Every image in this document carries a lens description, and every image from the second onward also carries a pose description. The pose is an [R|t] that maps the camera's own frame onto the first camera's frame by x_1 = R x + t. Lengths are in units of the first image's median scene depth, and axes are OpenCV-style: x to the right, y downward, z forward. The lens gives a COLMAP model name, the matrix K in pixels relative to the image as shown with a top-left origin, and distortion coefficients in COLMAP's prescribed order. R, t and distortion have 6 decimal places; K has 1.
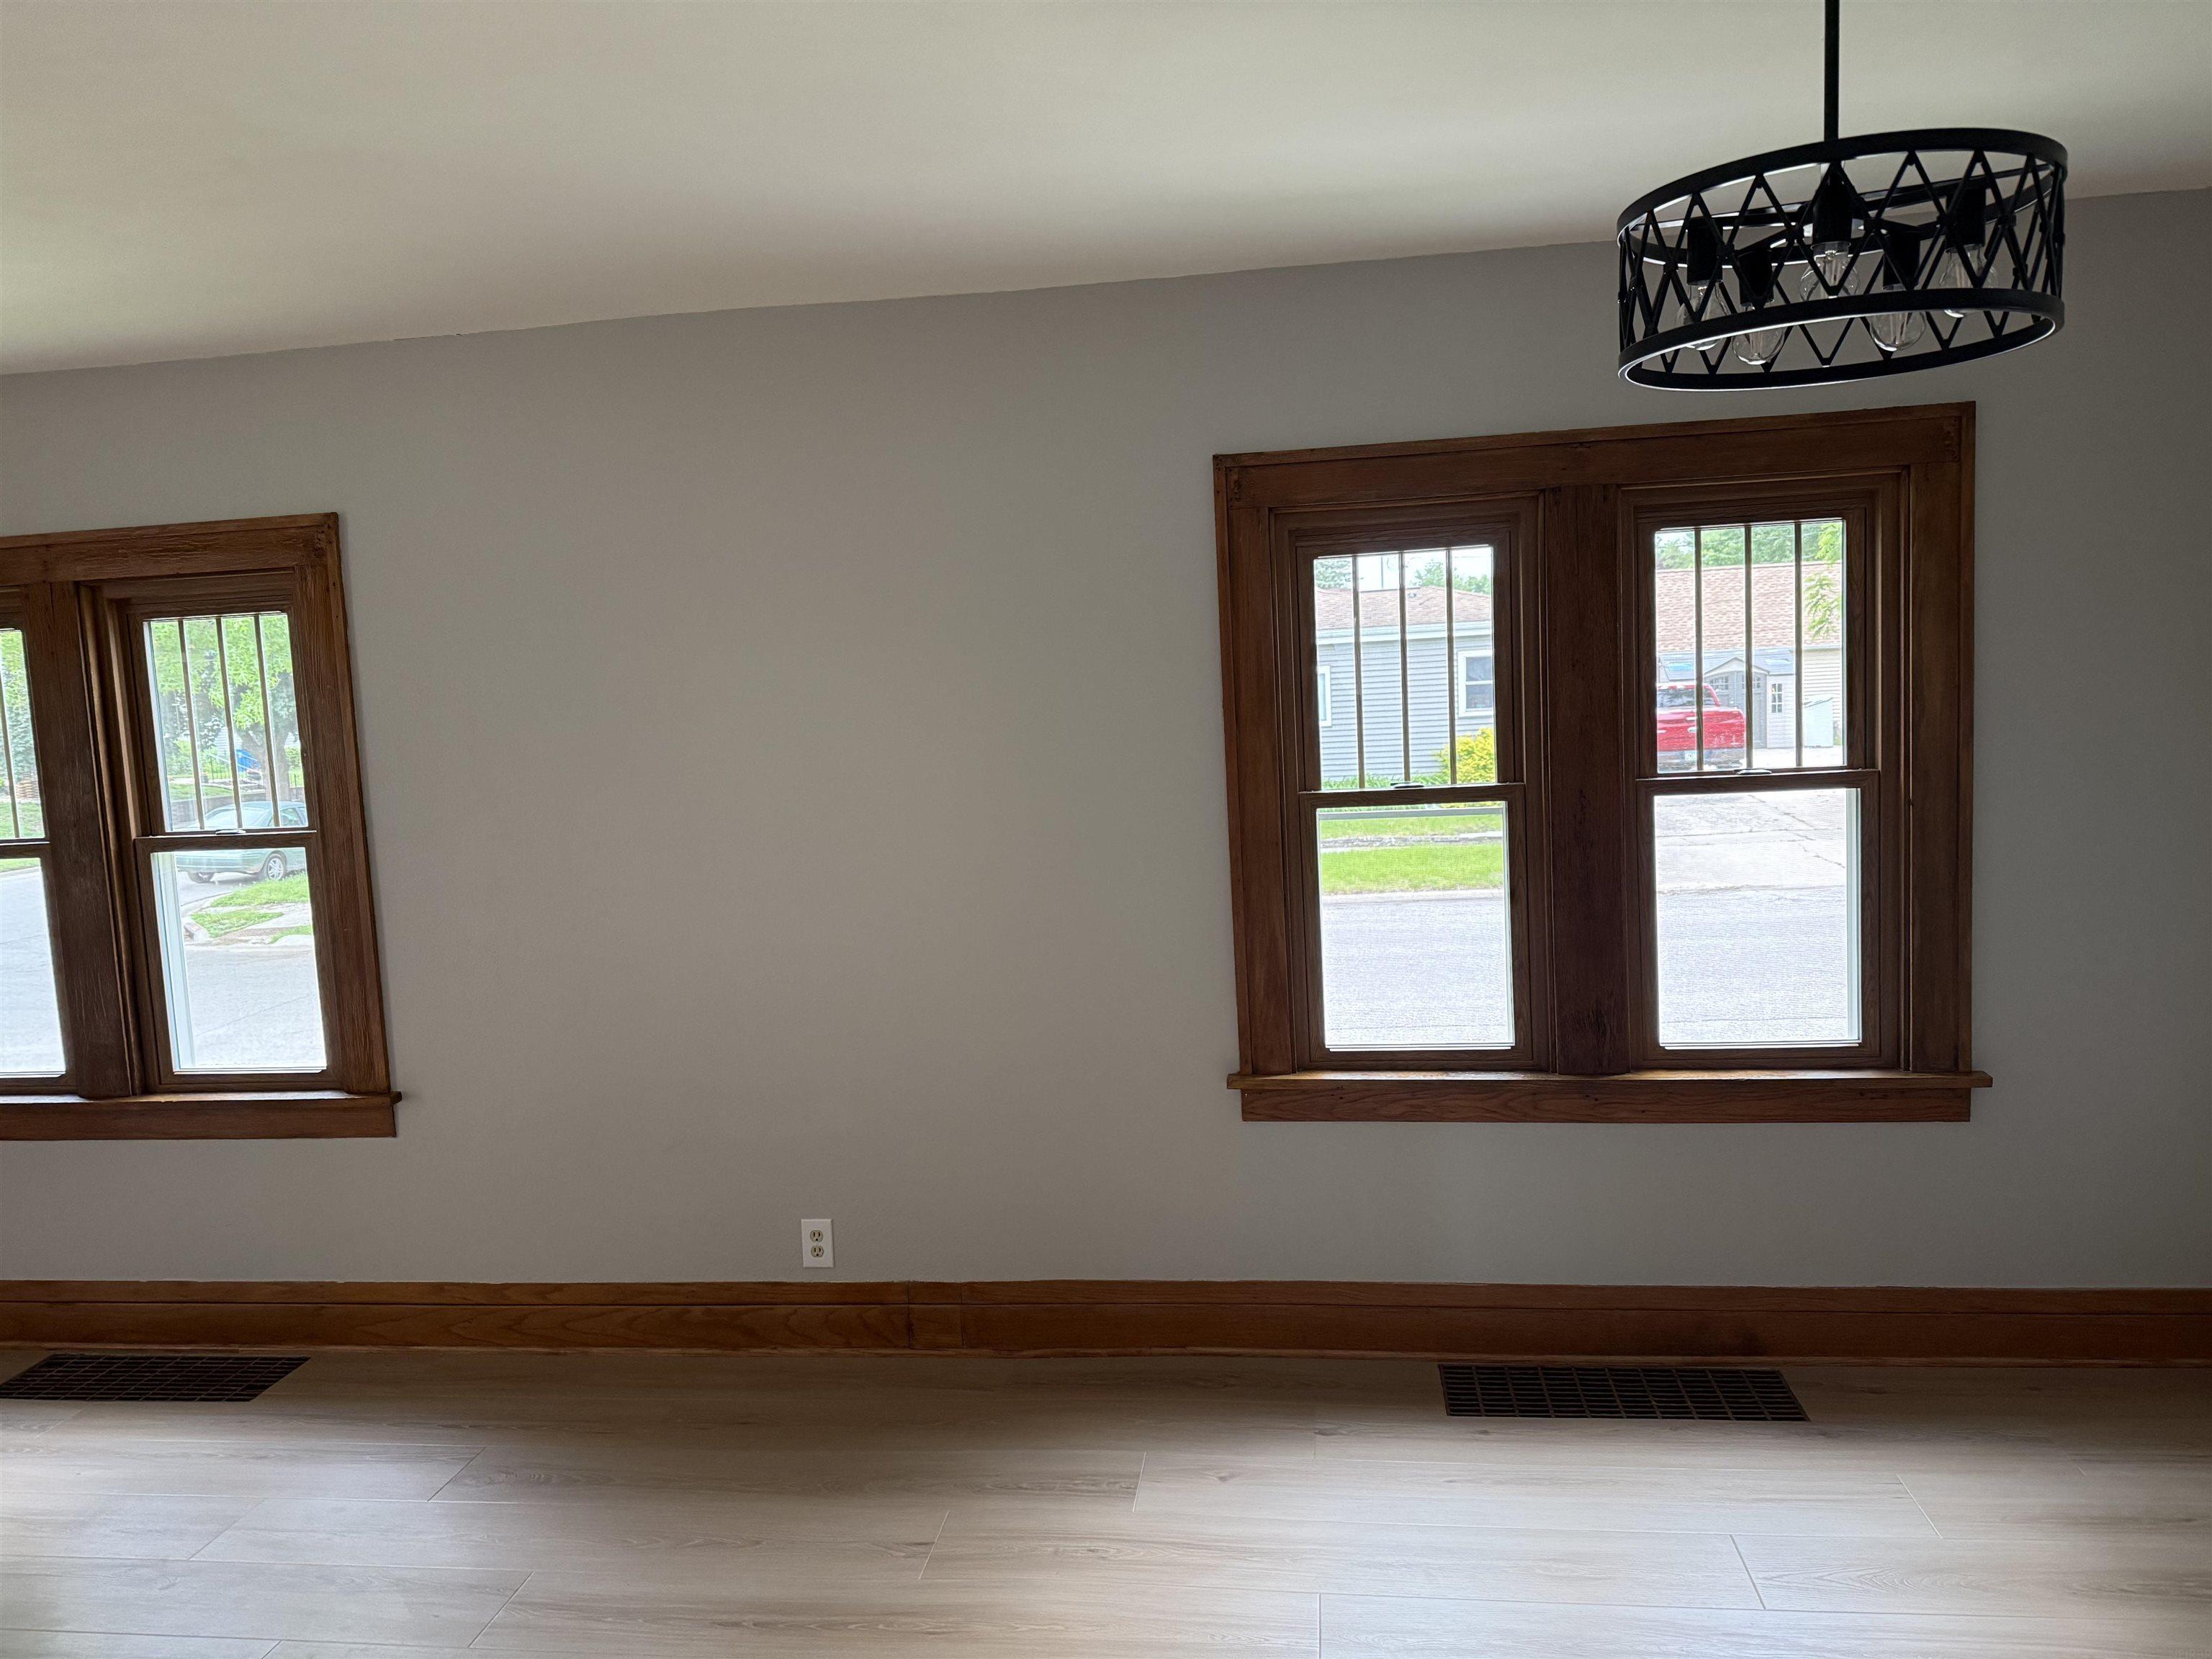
lens RADIAL K [[1543.1, 0, 1126.3], [0, 1543.1, 825.5], [0, 0, 1]] dist [0.068772, -0.093678]
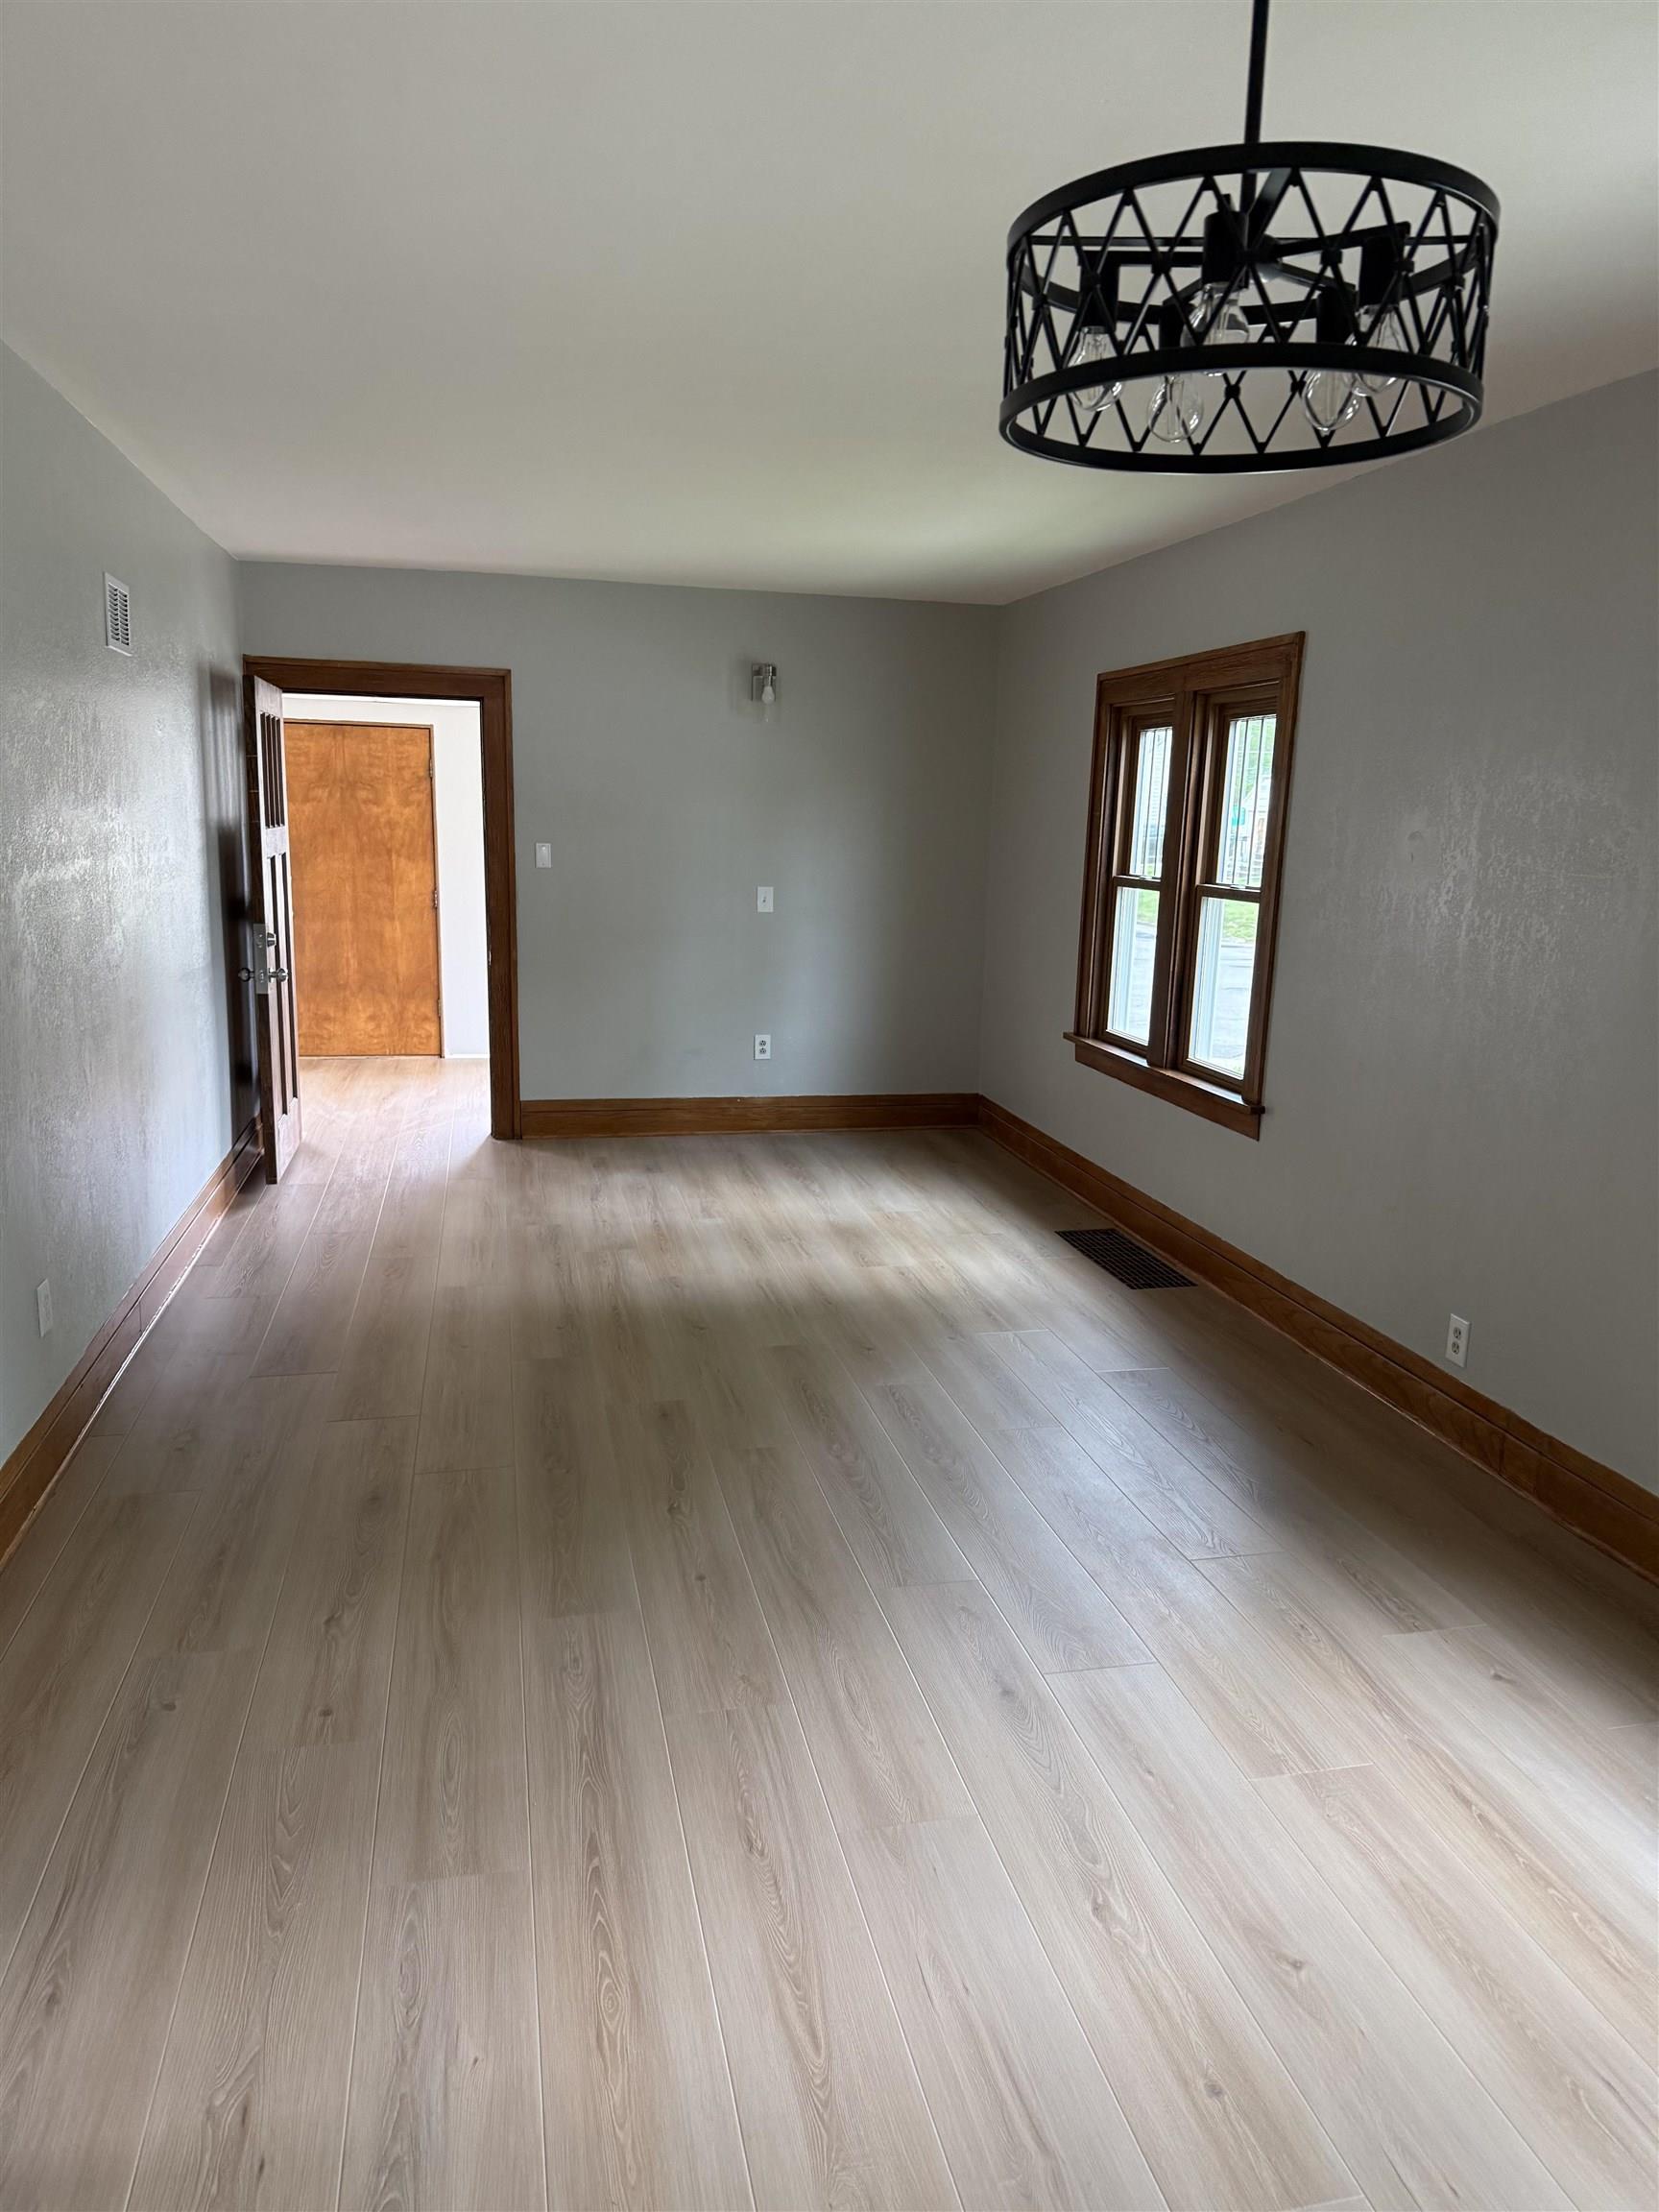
lens RADIAL K [[1543.1, 0, 836.5], [0, 1543.1, 1114.2], [0, 0, 1]] dist [0.068772, -0.093678]
pose [[0.341296, 0.239439, -0.908948, 0.566602], [-0.131678, 0.969655, 0.205988, -0.036239], [0.930687, 0.049385, 0.362468, 0.231721]]
